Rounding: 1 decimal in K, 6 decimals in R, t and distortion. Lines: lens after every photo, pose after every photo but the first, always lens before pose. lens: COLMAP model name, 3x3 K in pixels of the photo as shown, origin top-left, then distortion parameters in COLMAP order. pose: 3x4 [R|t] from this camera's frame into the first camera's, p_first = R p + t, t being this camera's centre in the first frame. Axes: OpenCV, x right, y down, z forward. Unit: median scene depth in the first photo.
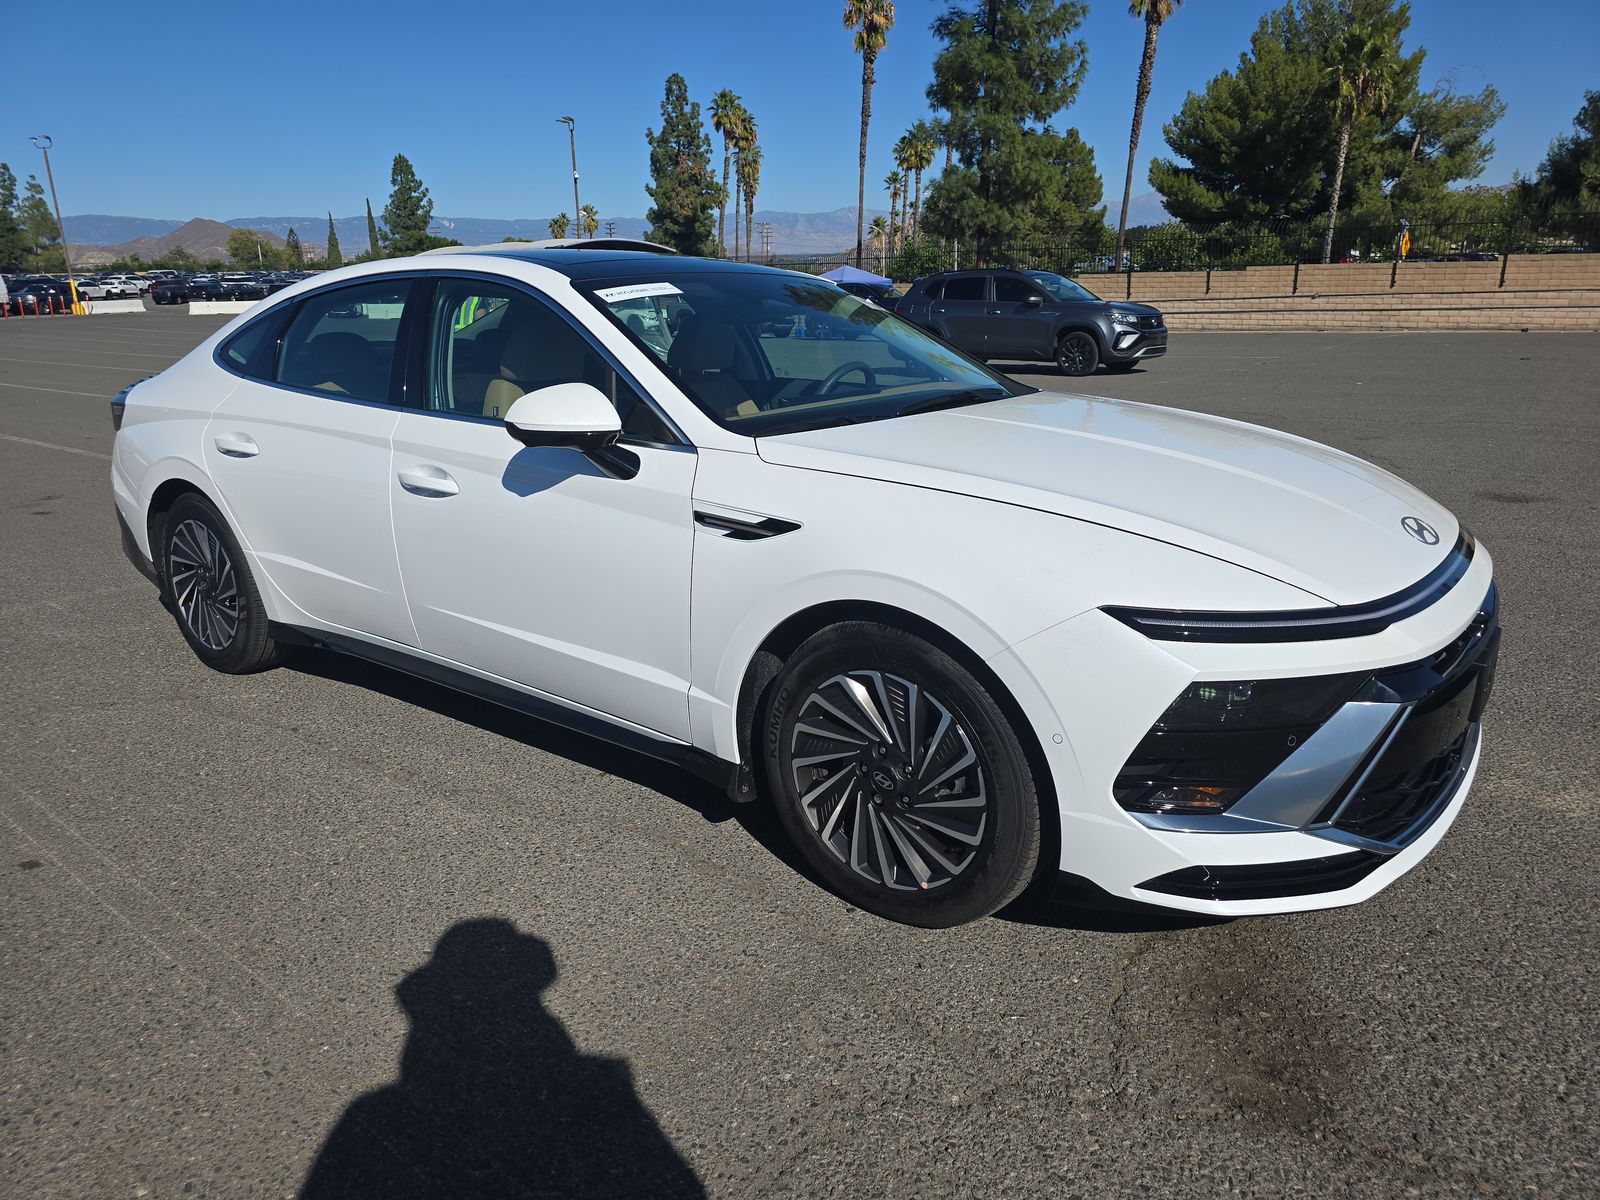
lens RADIAL K [[1063.5, 0, 813.0], [0, 1063.5, 593.8], [0, 0, 1]] dist [0.030531, -0.031006]
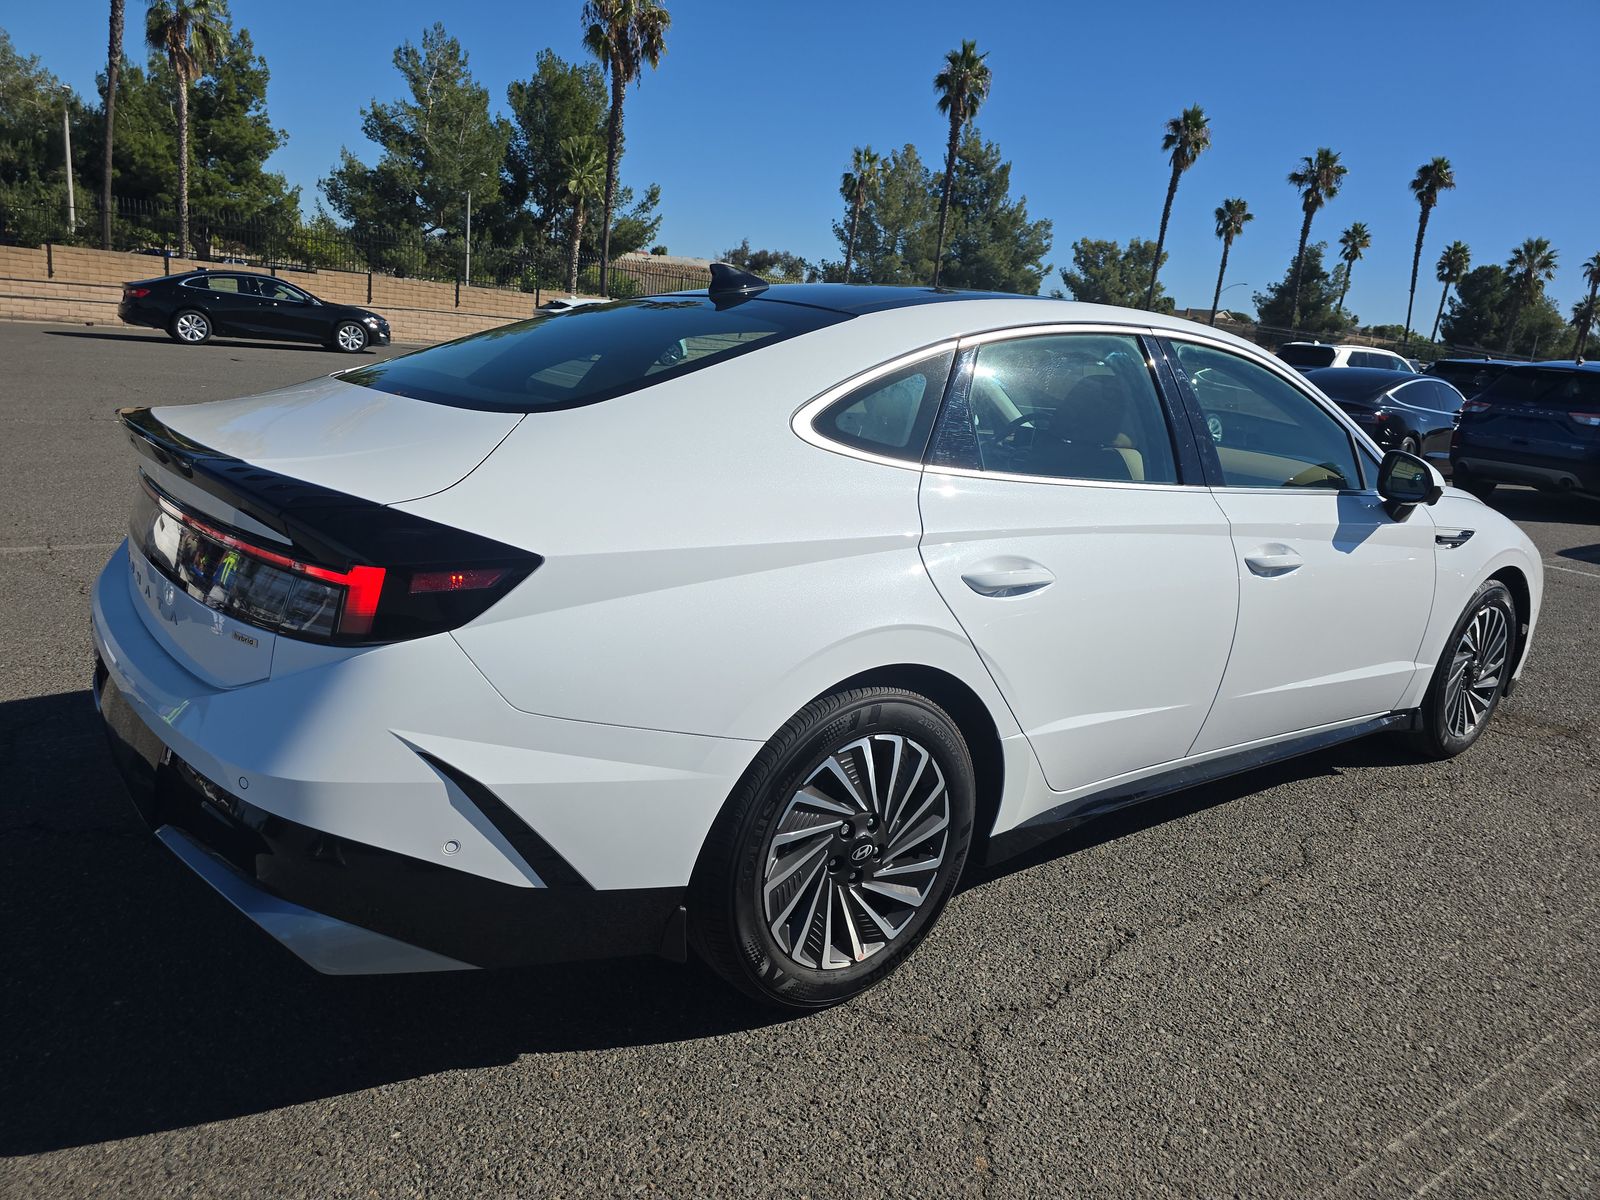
lens RADIAL K [[1063.5, 0, 788.6], [0, 1063.5, 584.3], [0, 0, 1]] dist [0.030531, -0.031006]
pose [[0.302659, -0.169899, 0.937833, -0.277017], [0.167460, 0.978156, 0.123161, -0.063063], [-0.938272, 0.119774, 0.324499, 0.259277]]
